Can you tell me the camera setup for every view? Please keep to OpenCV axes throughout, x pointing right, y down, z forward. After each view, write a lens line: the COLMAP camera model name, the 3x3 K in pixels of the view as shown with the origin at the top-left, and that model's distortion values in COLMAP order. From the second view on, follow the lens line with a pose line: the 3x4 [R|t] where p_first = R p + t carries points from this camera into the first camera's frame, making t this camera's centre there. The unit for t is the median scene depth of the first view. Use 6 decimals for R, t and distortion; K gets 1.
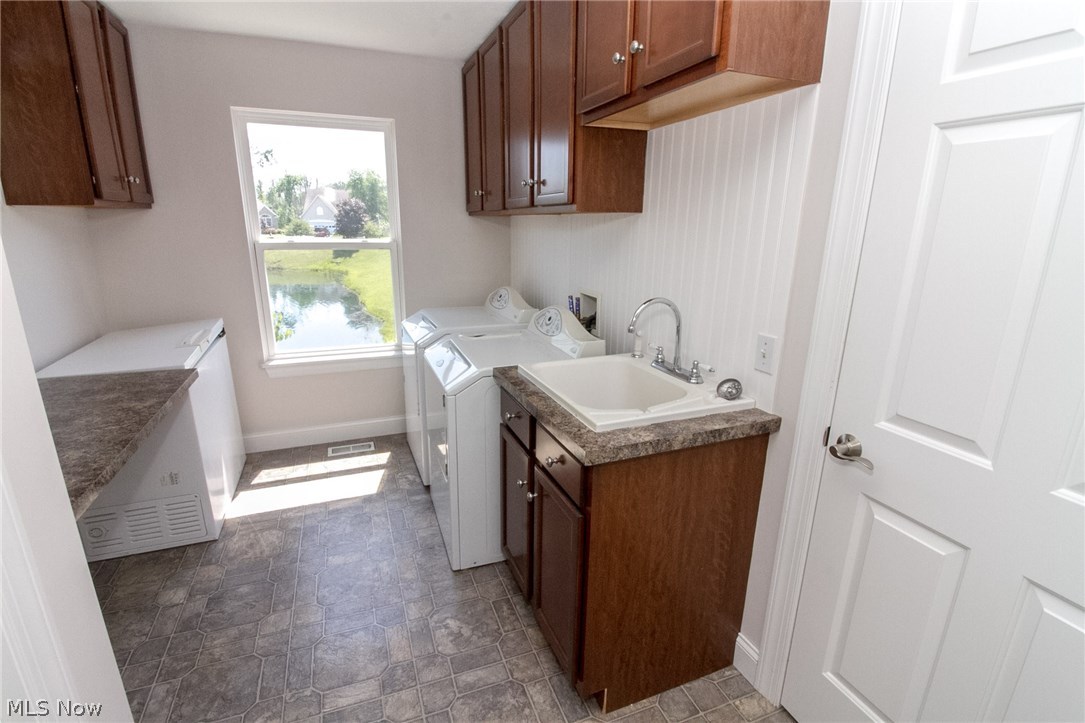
lens RADIAL K [[508.5, 0, 540.6], [0, 508.5, 363.0], [0, 0, 1]] dist [0.001389, -0.016637]
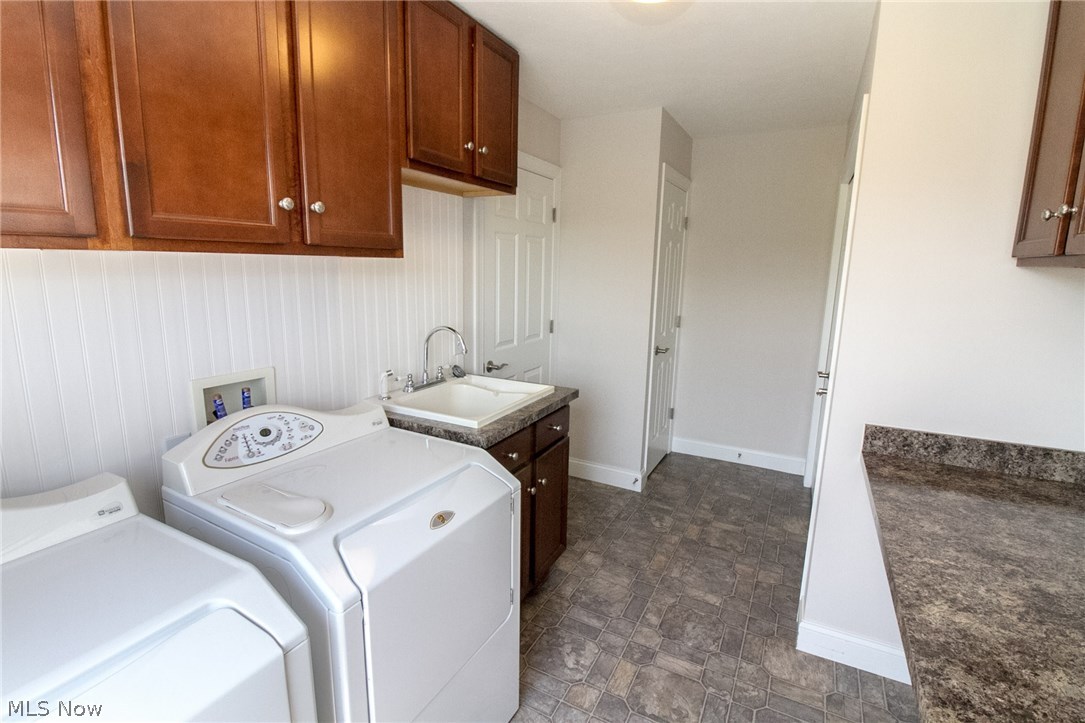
lens RADIAL K [[508.5, 0, 545.0], [0, 508.5, 356.6], [0, 0, 1]] dist [0.003734, -0.014819]
pose [[-0.659156, -0.153913, 0.736087, -0.859150], [0.177124, 0.919517, 0.350879, -0.441681], [-0.730849, 0.361663, -0.578843, 1.526916]]
